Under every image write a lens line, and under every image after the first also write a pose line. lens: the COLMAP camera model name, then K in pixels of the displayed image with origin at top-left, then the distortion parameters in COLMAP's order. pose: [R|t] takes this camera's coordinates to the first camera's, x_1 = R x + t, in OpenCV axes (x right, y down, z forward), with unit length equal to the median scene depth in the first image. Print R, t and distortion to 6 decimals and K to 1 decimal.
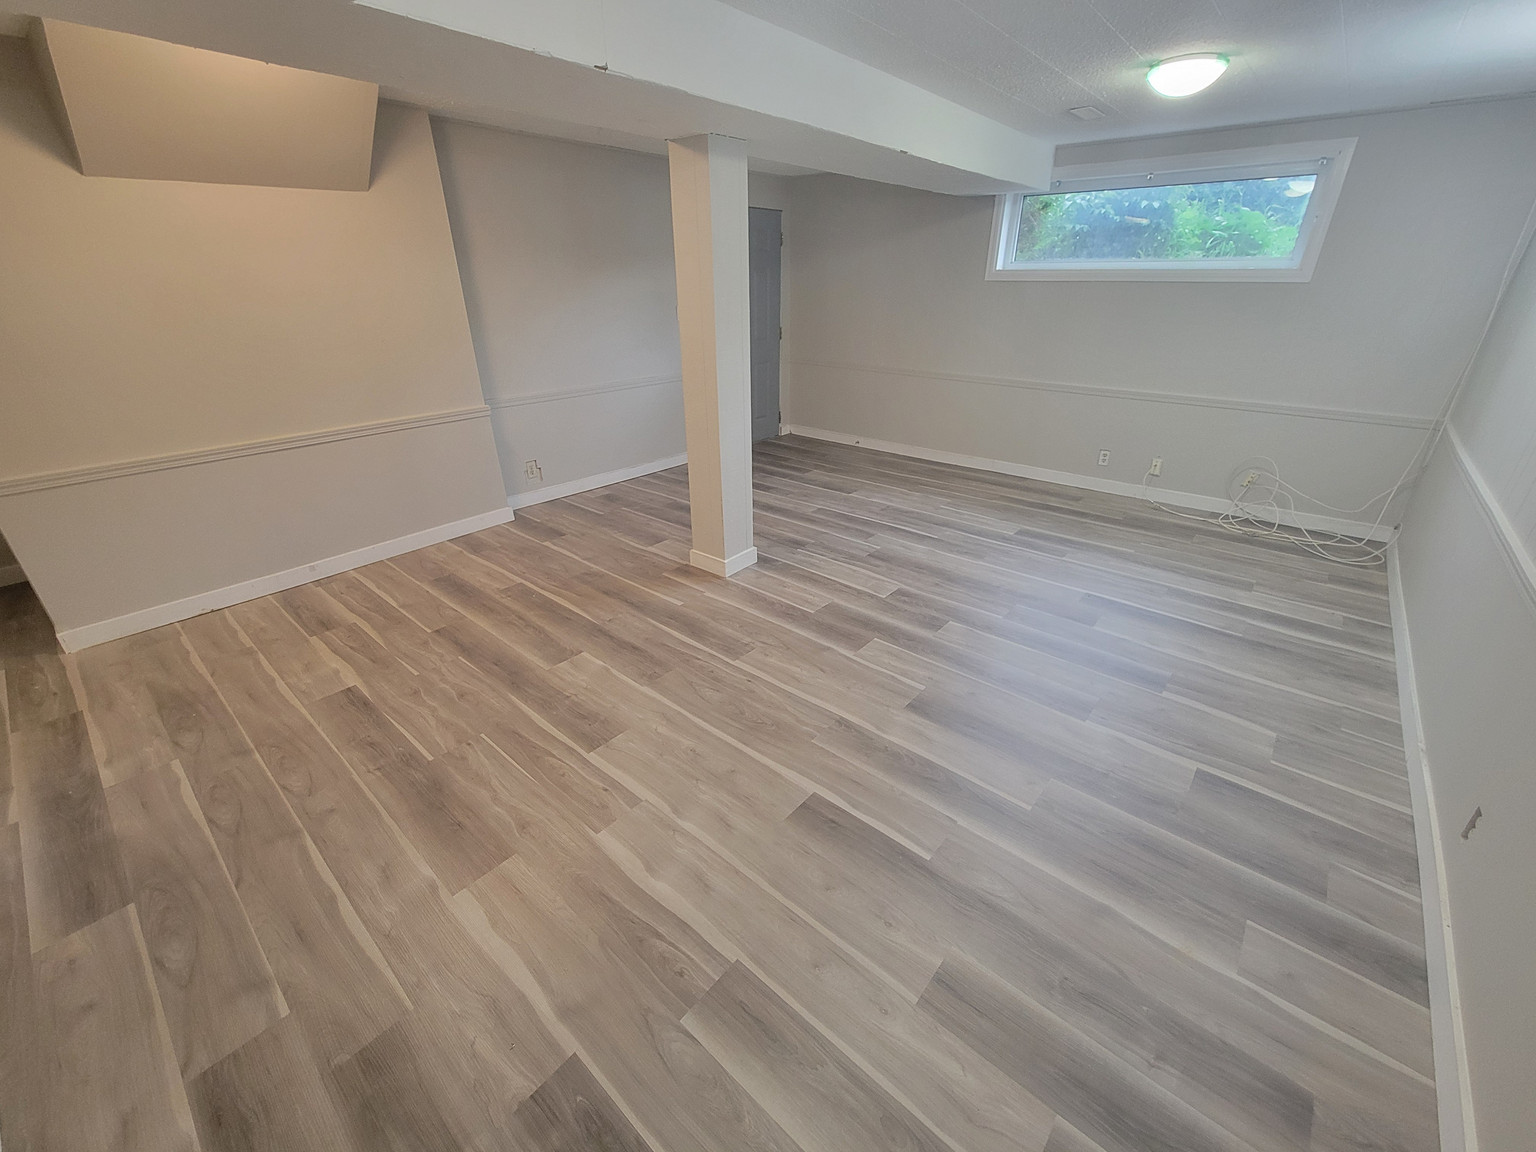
lens RADIAL K [[625.5, 0, 770.1], [0, 625.5, 575.8], [0, 0, 1]] dist [0.001513, -0.000716]
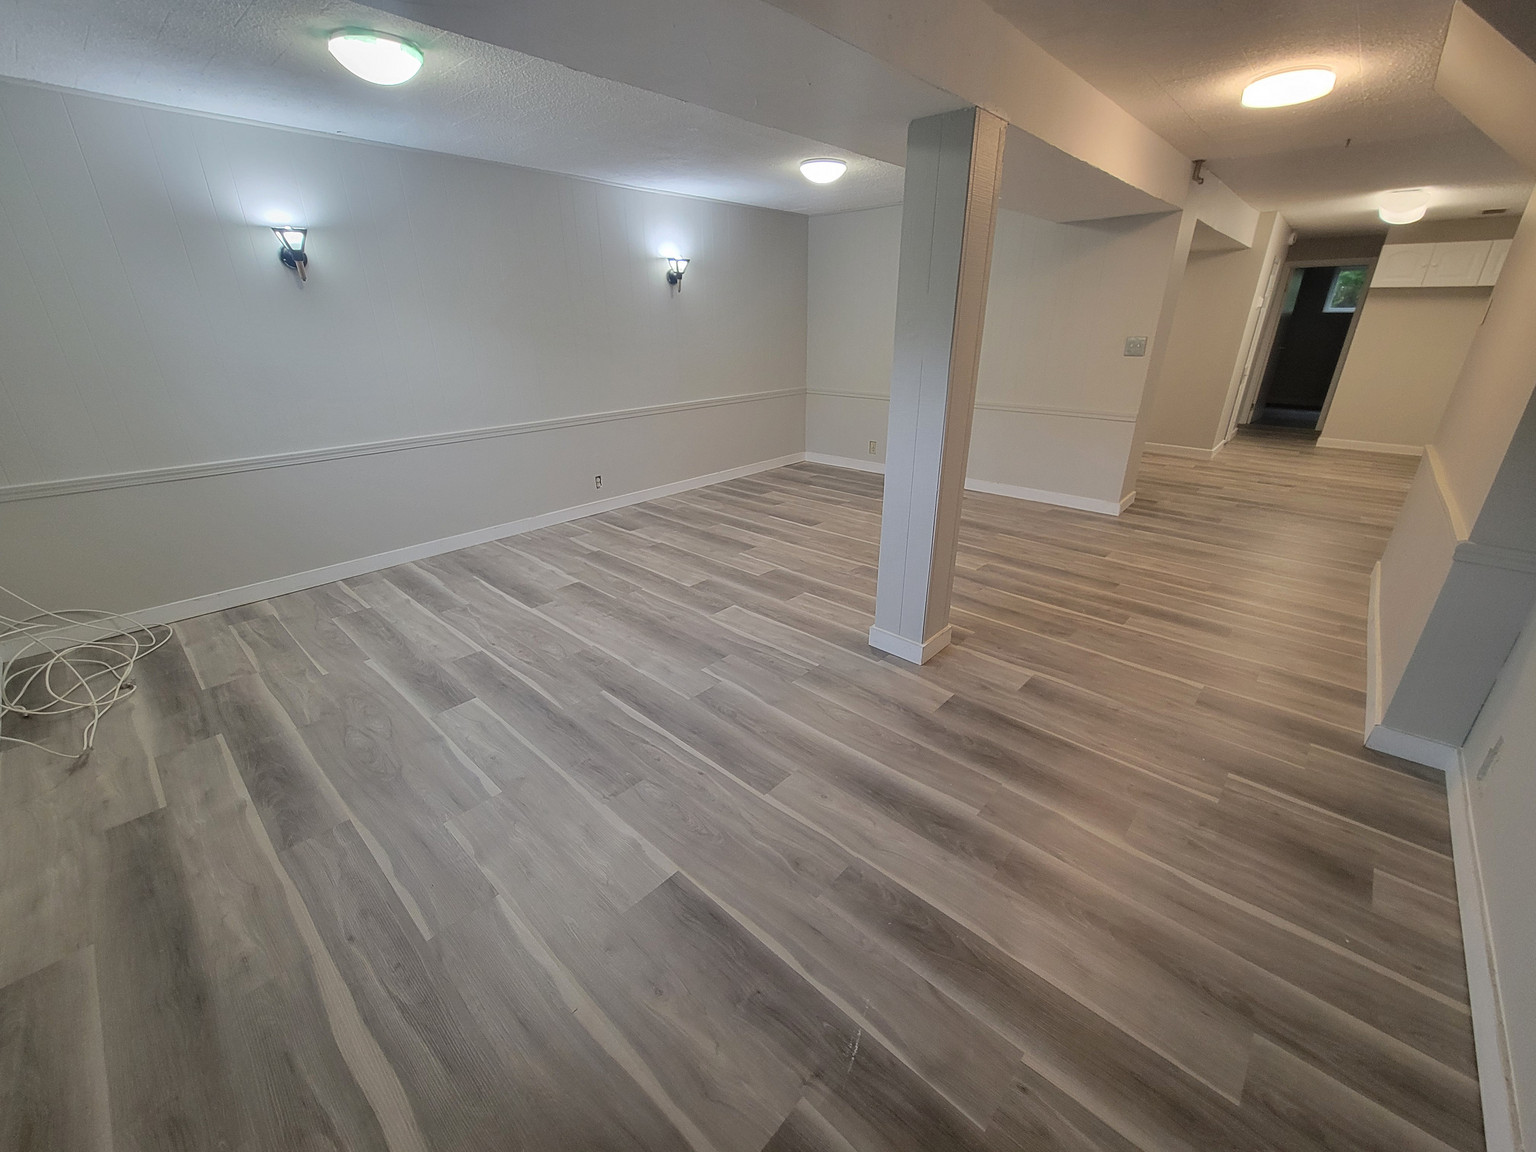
lens RADIAL K [[625.5, 0, 768.6], [0, 625.5, 580.6], [0, 0, 1]] dist [0.001513, -0.000716]
pose [[-0.999349, -0.005567, 0.035646, 0.087473], [0.022953, 0.664179, 0.747221, -0.747846], [-0.027835, 0.747553, -0.663619, 1.622363]]
